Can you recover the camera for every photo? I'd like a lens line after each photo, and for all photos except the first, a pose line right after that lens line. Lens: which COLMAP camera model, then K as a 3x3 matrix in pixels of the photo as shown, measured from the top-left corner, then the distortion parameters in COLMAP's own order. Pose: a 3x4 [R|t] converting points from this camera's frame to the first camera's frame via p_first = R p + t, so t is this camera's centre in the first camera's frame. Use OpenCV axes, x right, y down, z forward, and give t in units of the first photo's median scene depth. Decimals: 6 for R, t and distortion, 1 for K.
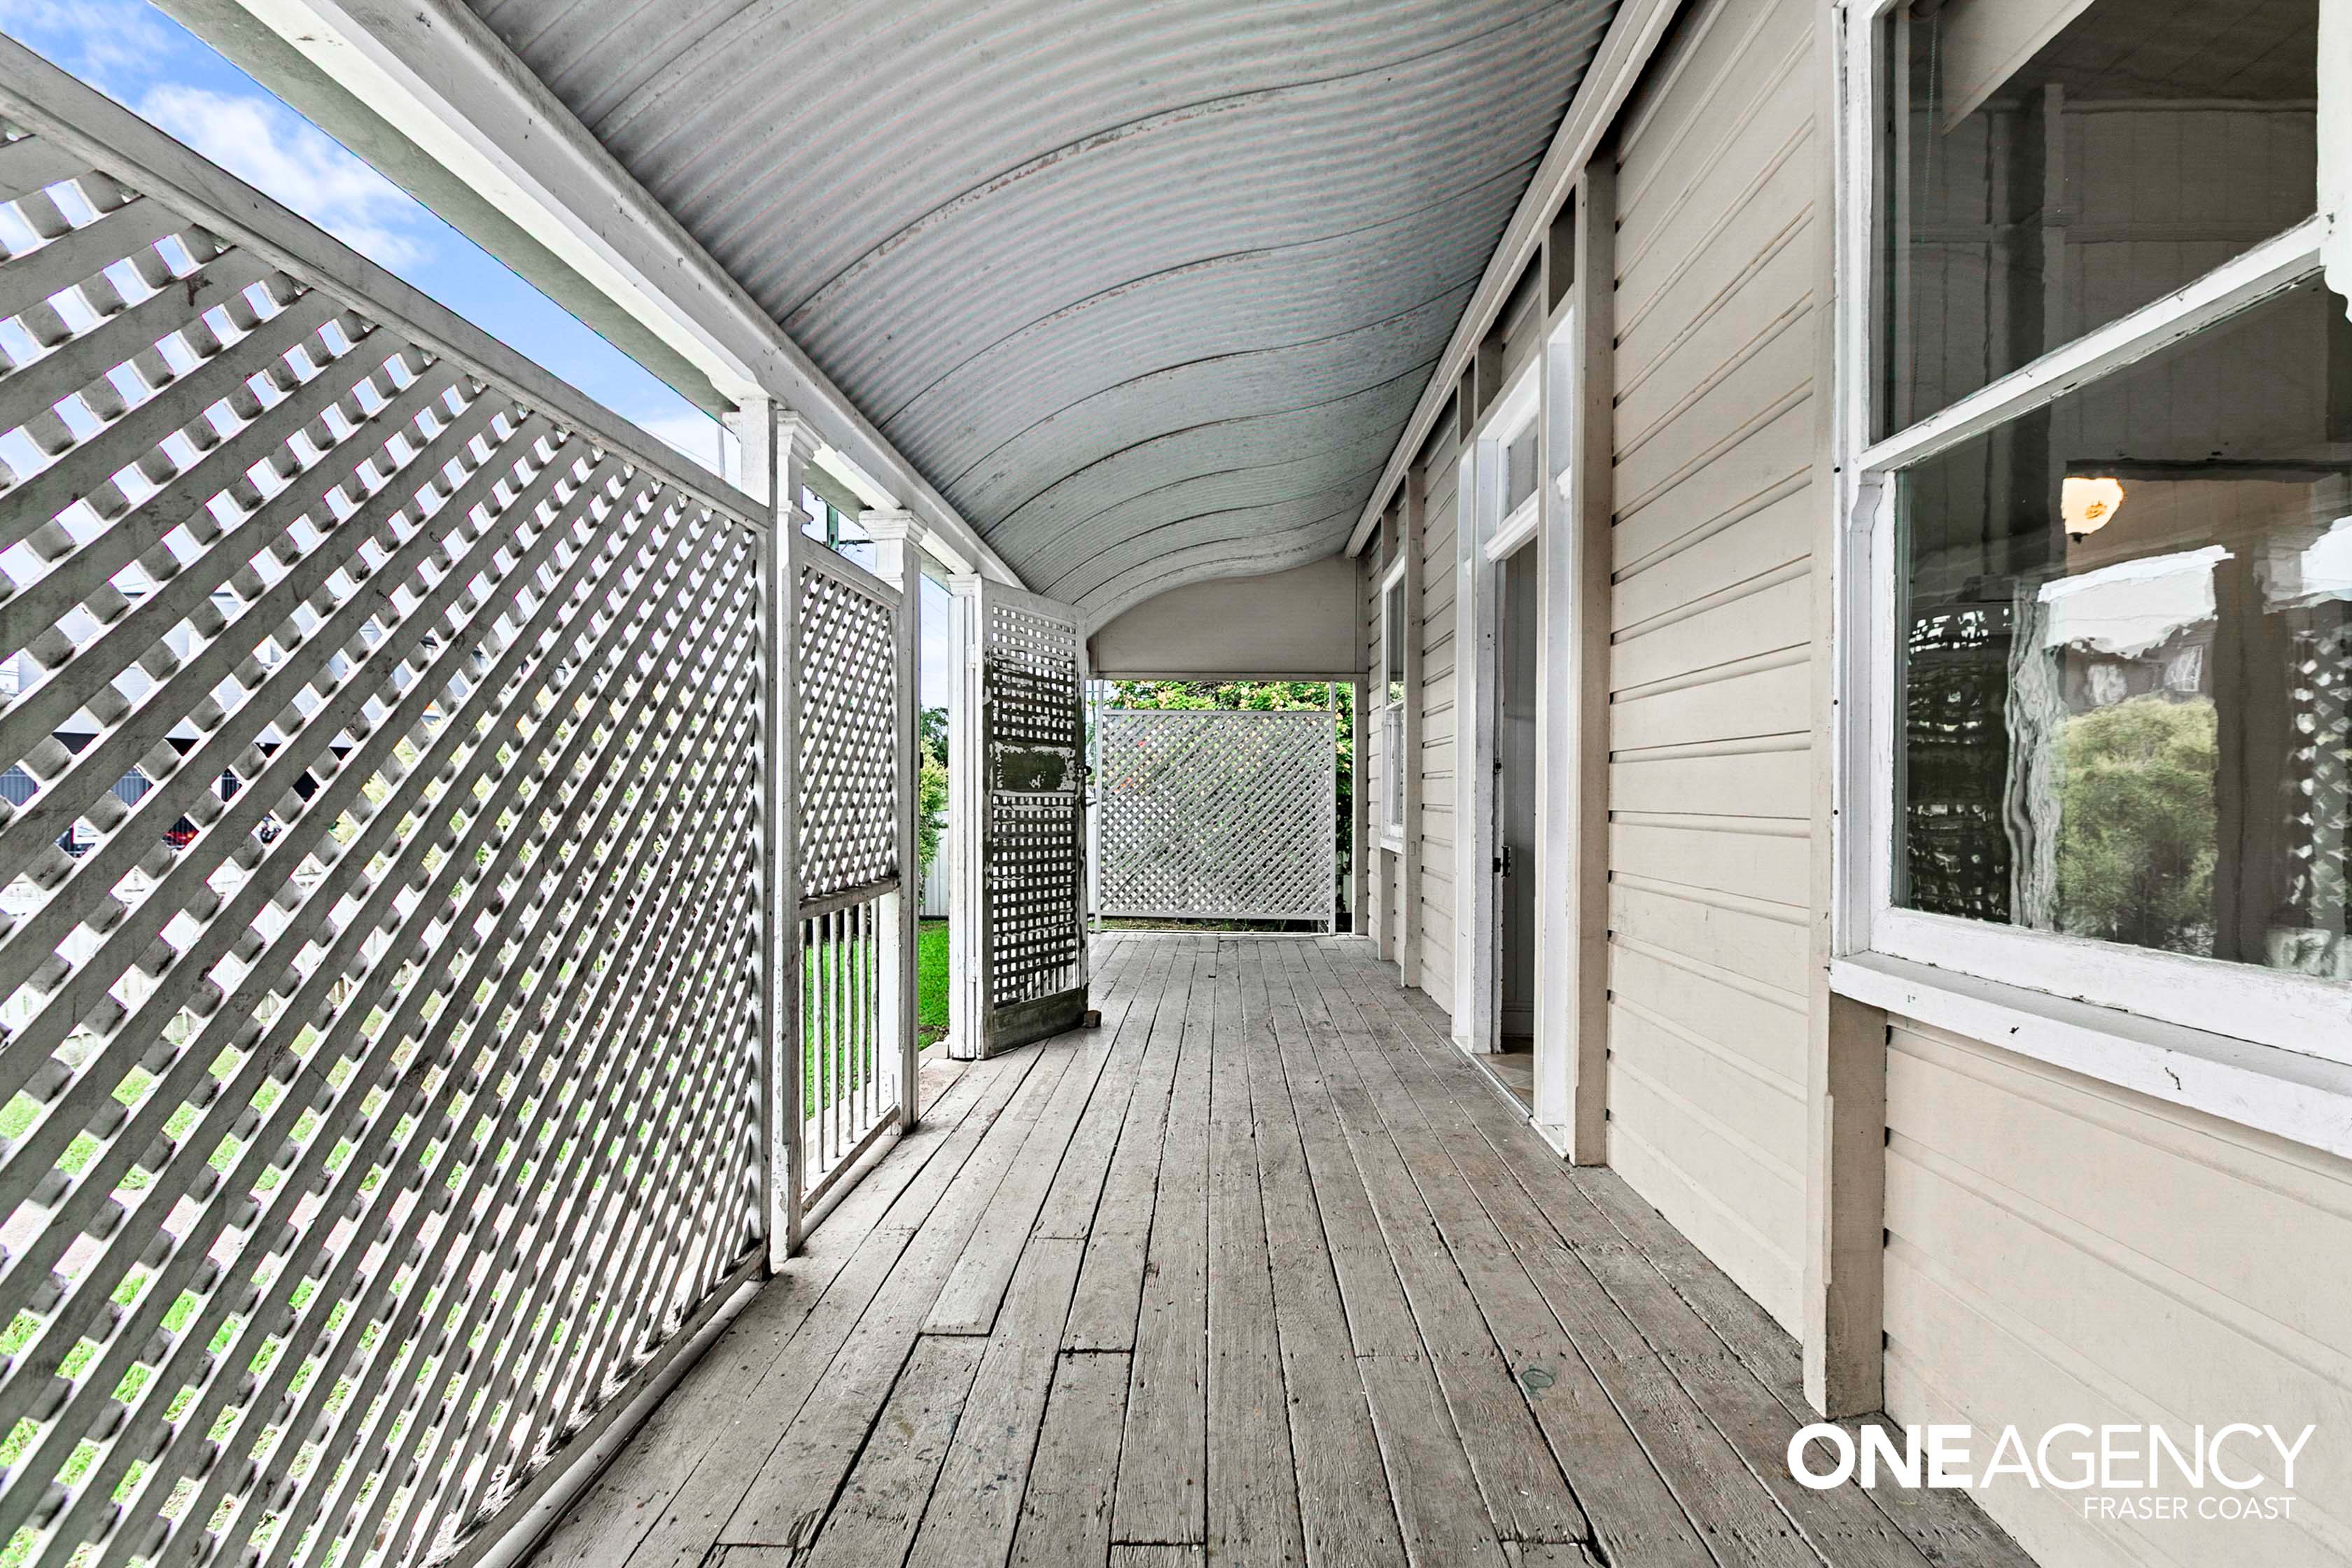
lens RADIAL K [[1068.1, 0, 1179.7], [0, 1068.1, 794.7], [0, 0, 1]] dist [-0.002023, -0.000660]
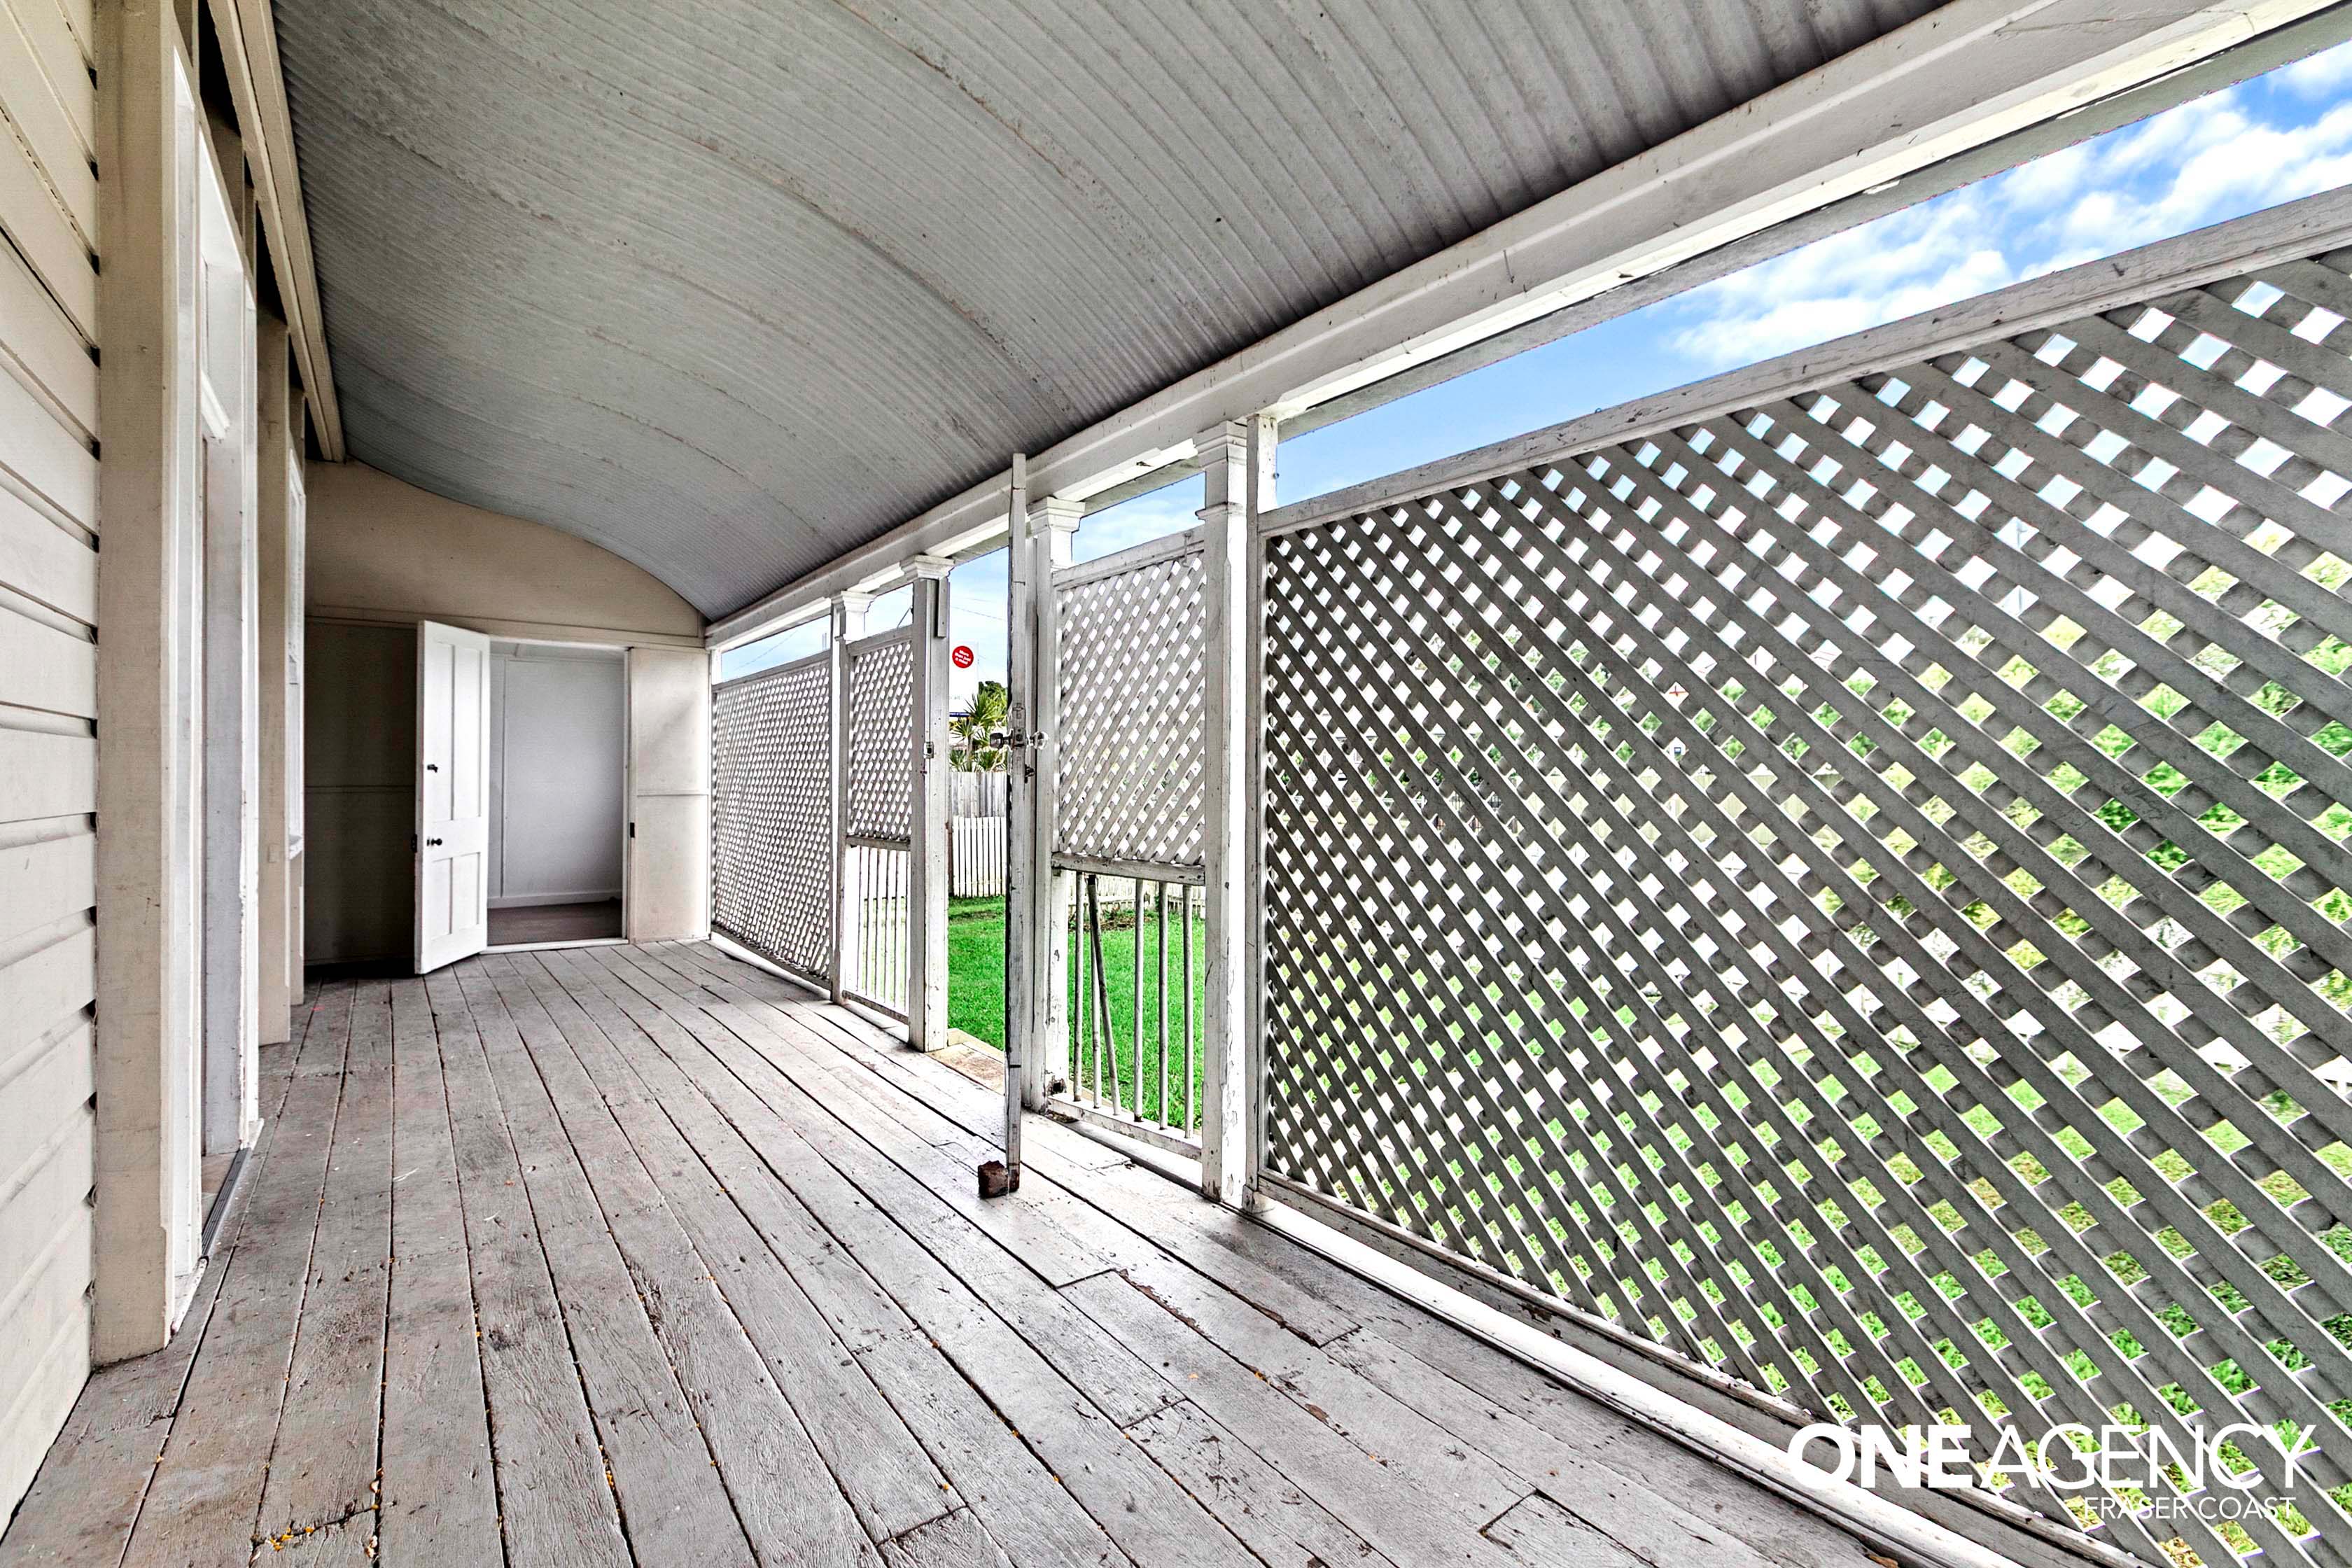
lens RADIAL K [[1068.1, 0, 1188.1], [0, 1068.1, 787.4], [0, 0, 1]] dist [-0.002023, -0.000660]
pose [[-0.784259, -0.004740, -0.620416, 0.263561], [-0.004383, 0.999988, -0.002100, 0.009491], [0.620419, 0.001073, -0.784270, 2.112408]]
